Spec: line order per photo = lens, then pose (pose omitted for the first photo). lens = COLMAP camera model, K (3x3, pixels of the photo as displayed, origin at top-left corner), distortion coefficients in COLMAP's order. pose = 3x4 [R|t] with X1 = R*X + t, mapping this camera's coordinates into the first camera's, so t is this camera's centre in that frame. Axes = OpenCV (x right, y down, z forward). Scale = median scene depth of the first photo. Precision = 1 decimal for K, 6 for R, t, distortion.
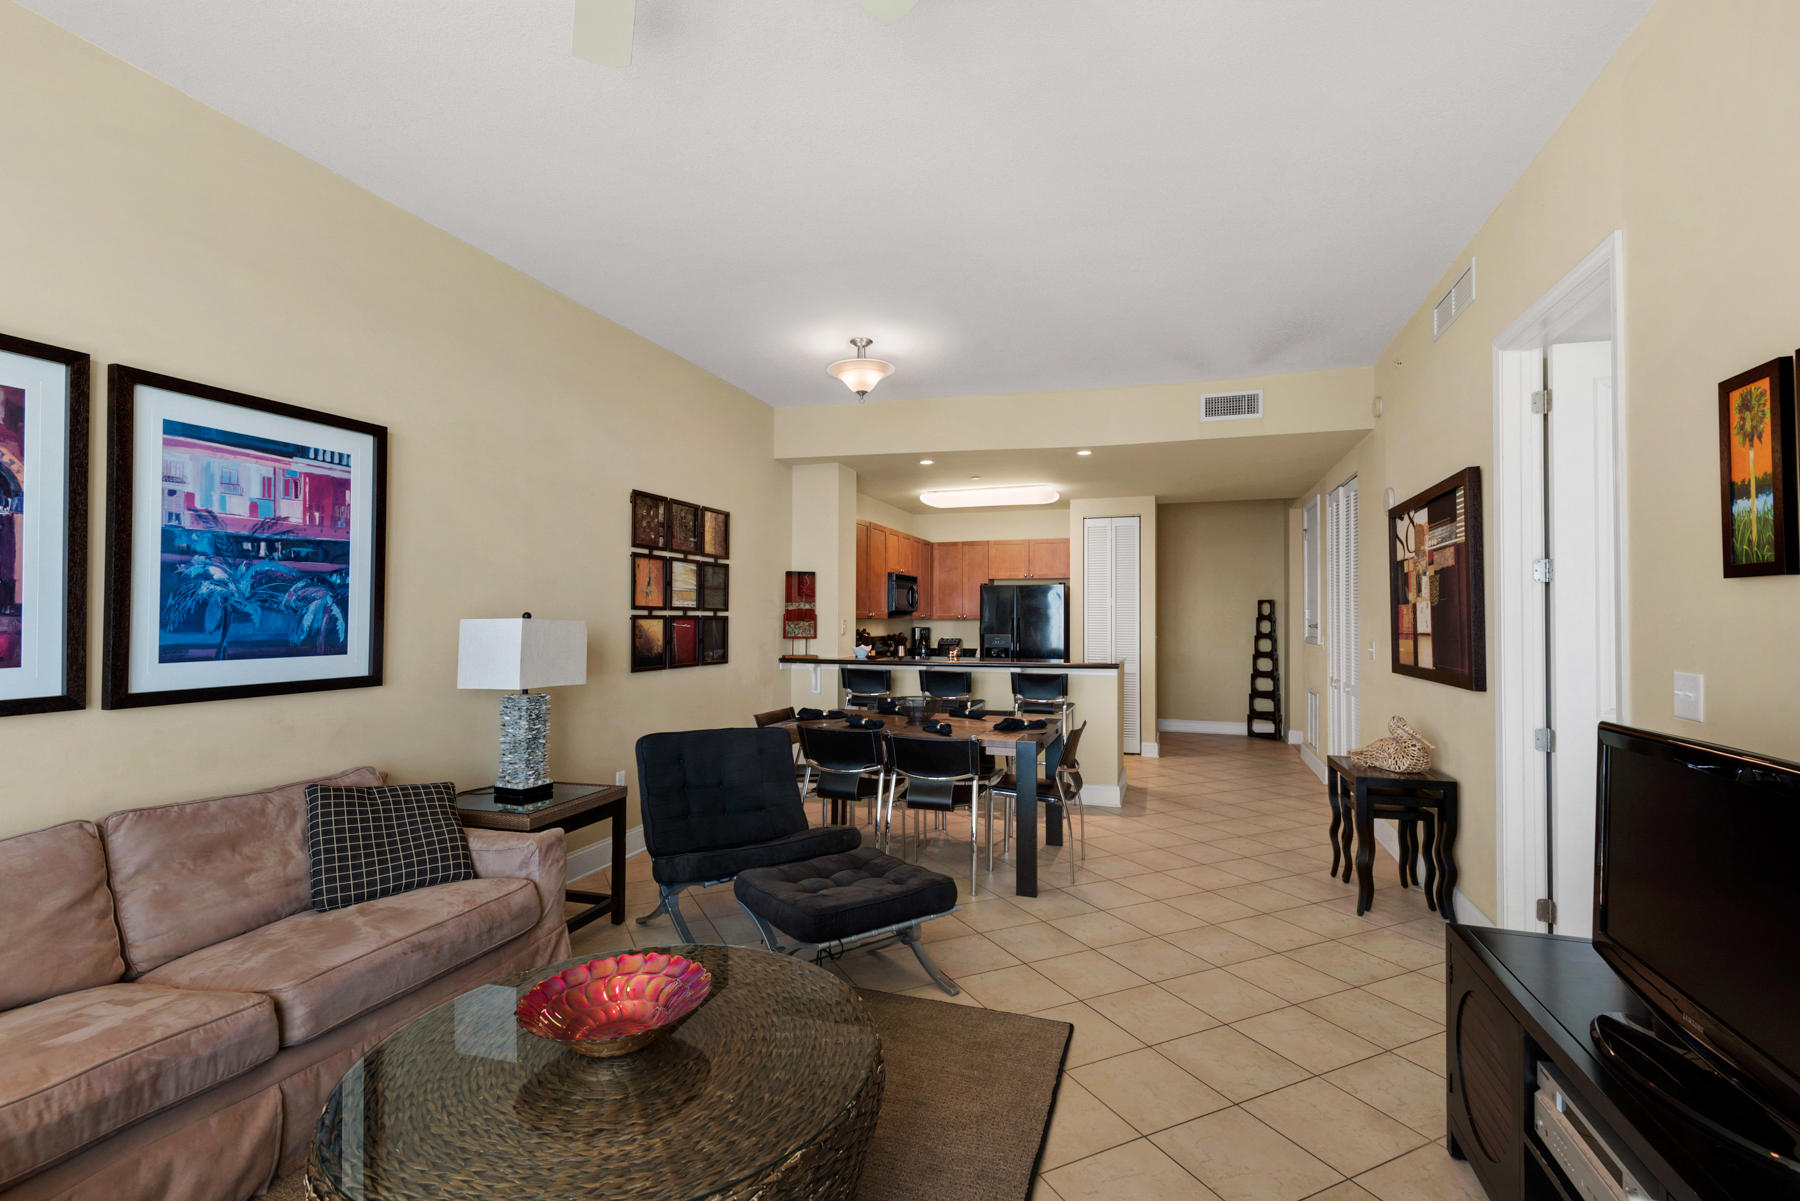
lens RADIAL K [[813.1, 0, 898.0], [0, 813.1, 578.3], [0, 0, 1]] dist [0.017085, -0.007444]
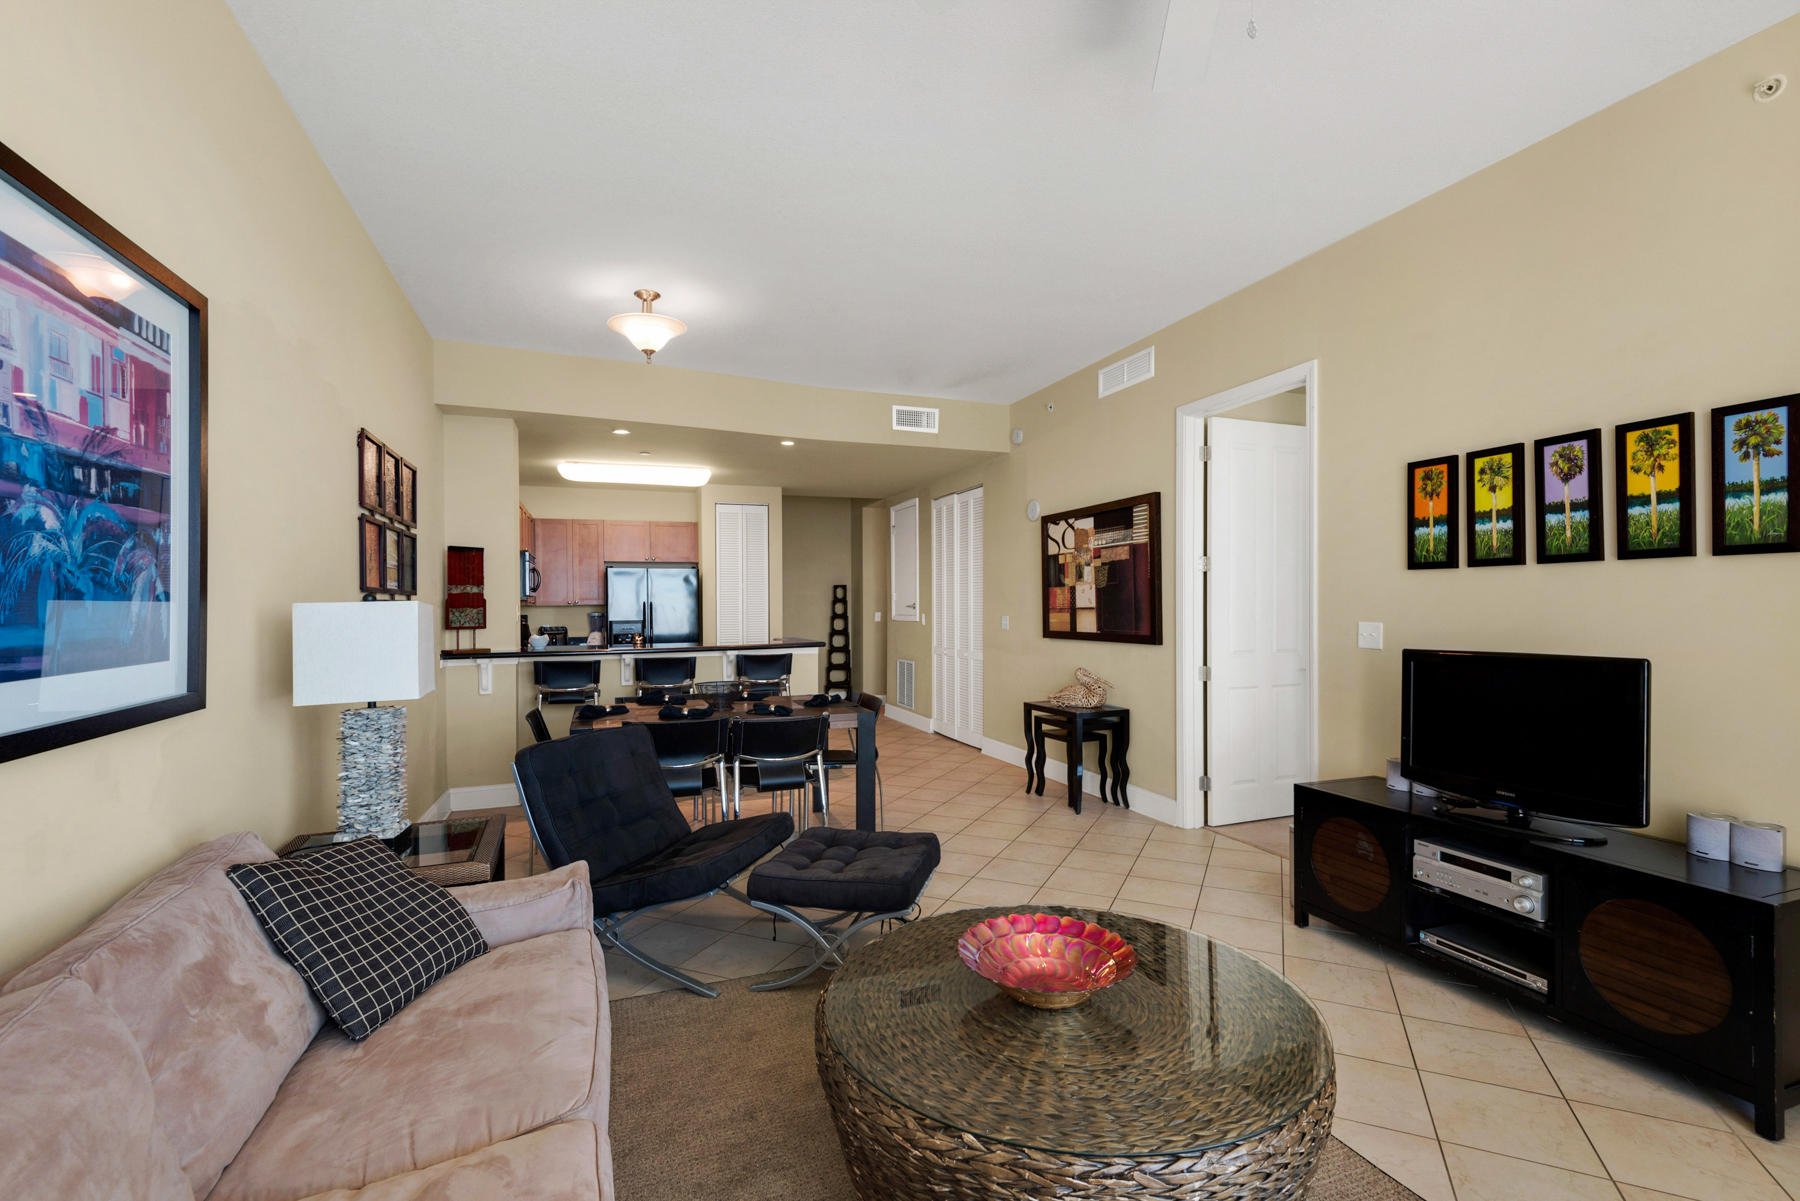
lens RADIAL K [[813.1, 0, 896.7], [0, 813.1, 584.9], [0, 0, 1]] dist [0.017085, -0.007444]
pose [[0.780256, 0.004195, 0.625446, -0.476659], [-0.019697, 0.999646, 0.017868, 0.010653], [-0.625150, -0.026261, 0.780062, 0.135714]]
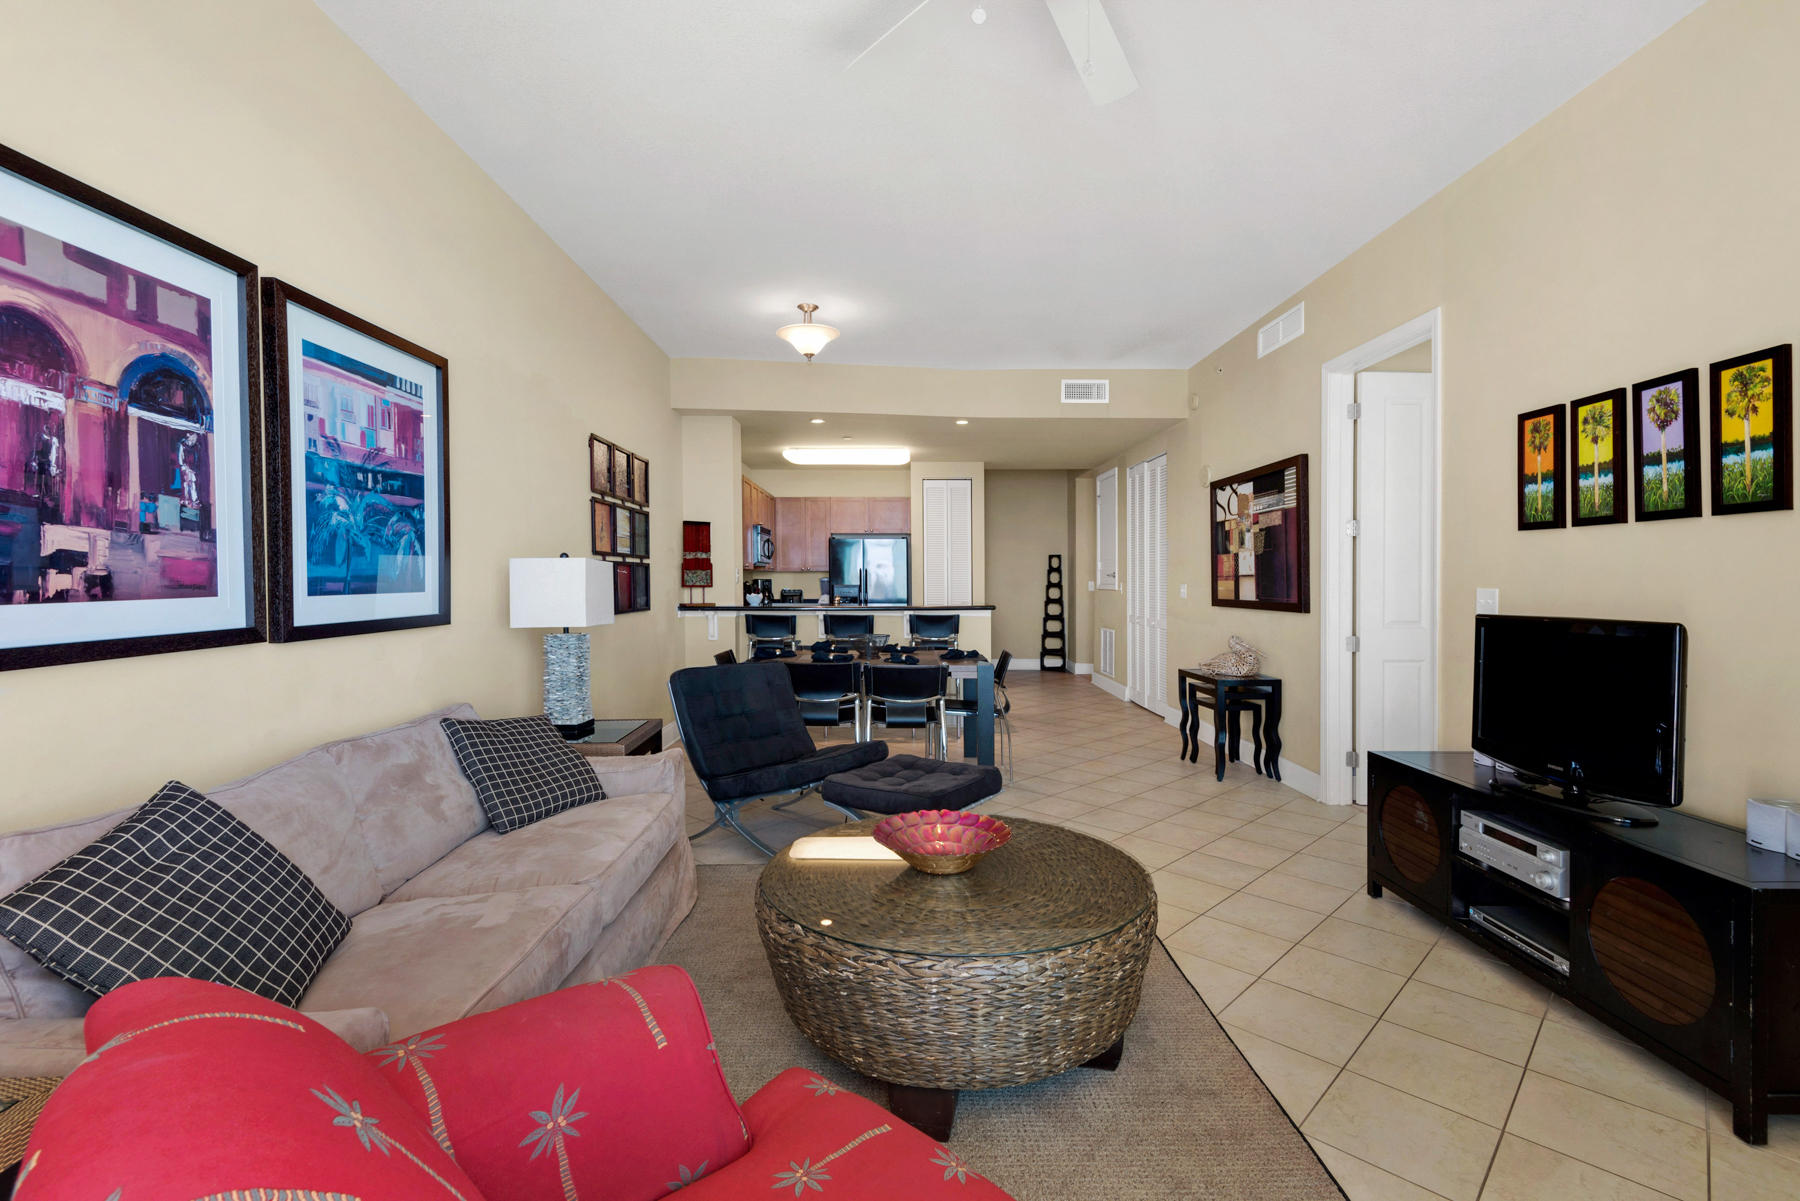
lens RADIAL K [[813.1, 0, 901.6], [0, 813.1, 567.0], [0, 0, 1]] dist [0.017085, -0.007444]
pose [[0.943395, 0.002419, 0.331662, -0.347751], [-0.014772, 0.999288, 0.034731, 0.015876], [-0.331341, -0.037664, 0.942759, -0.079448]]
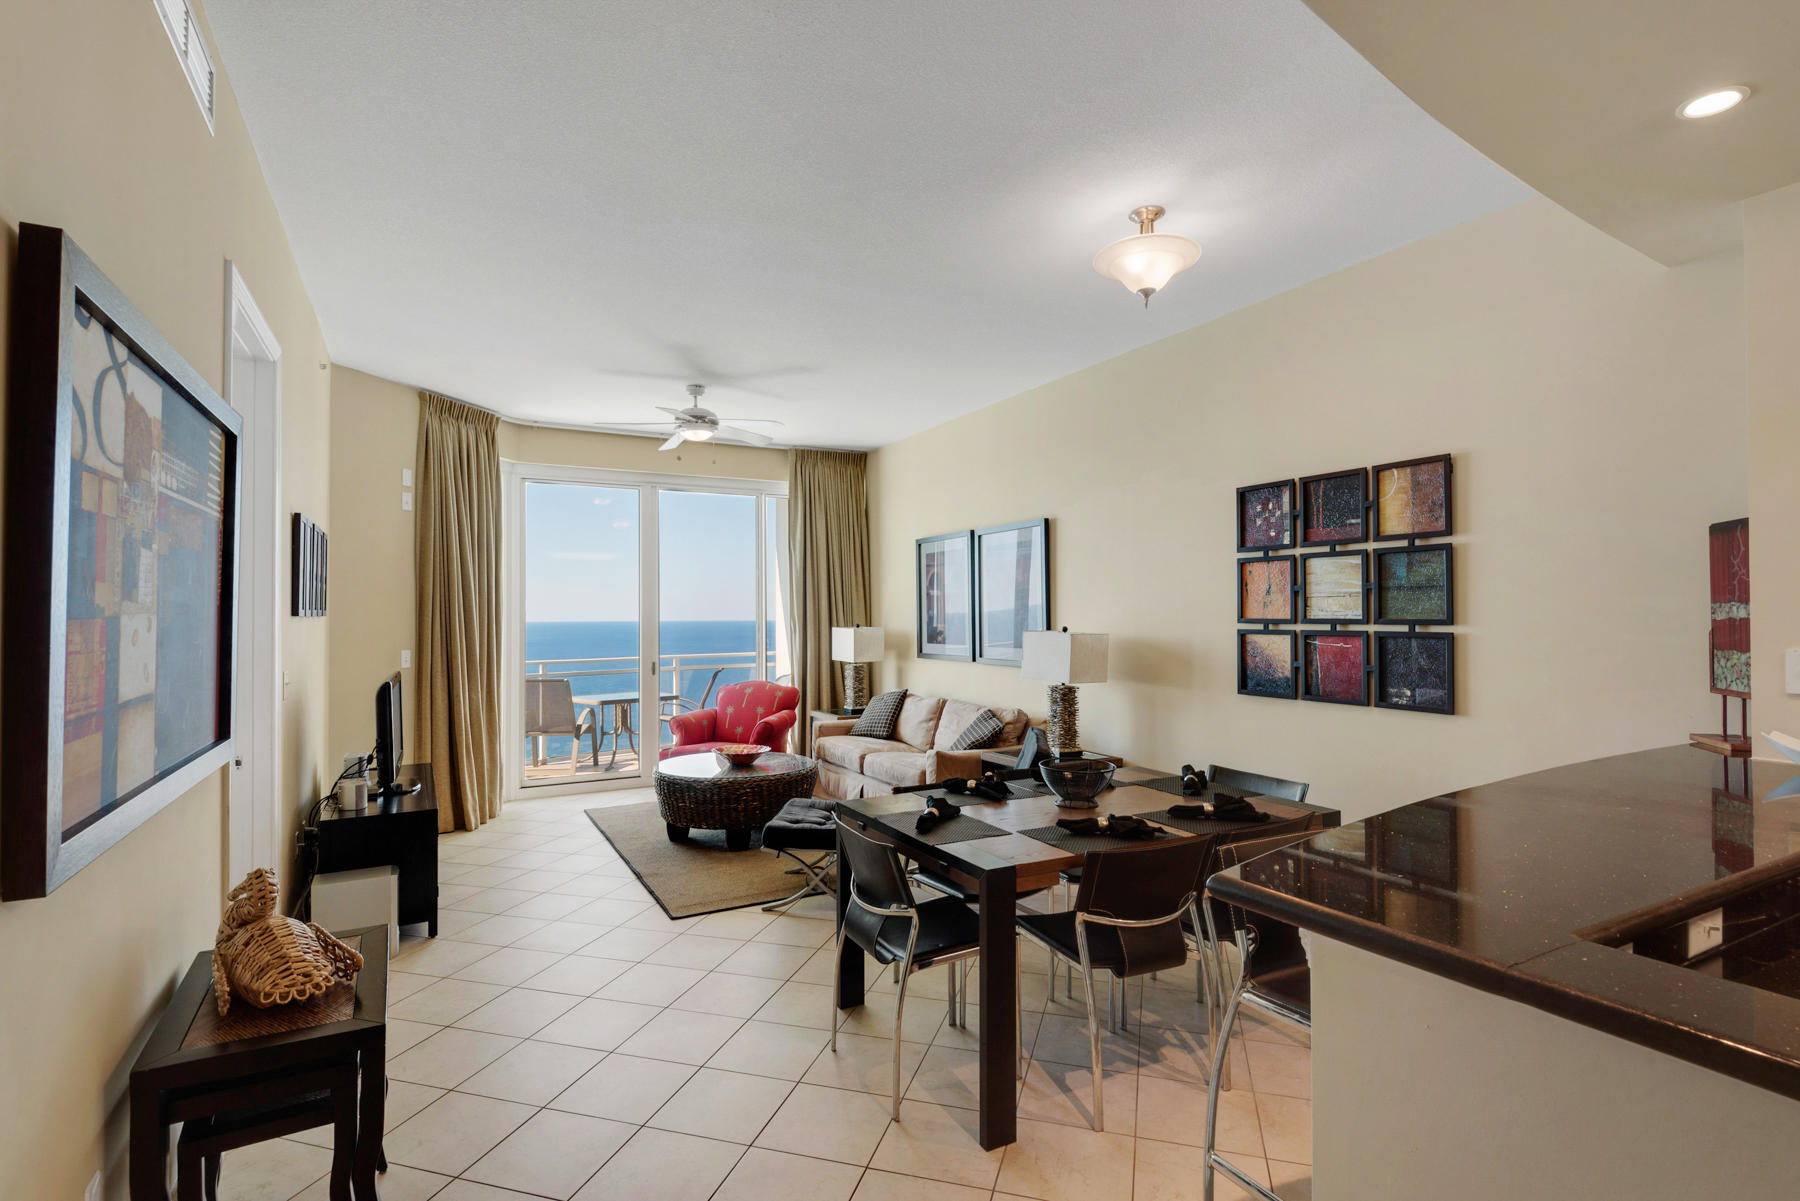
lens RADIAL K [[877.5, 0, 906.9], [0, 877.5, 606.9], [0, 0, 1]] dist [0.017673, -0.005948]
pose [[-0.676307, -0.008601, -0.736569, 0.729208], [0.037349, 0.998245, -0.045950, 0.059562], [0.735672, -0.058586, -0.674800, 1.595173]]
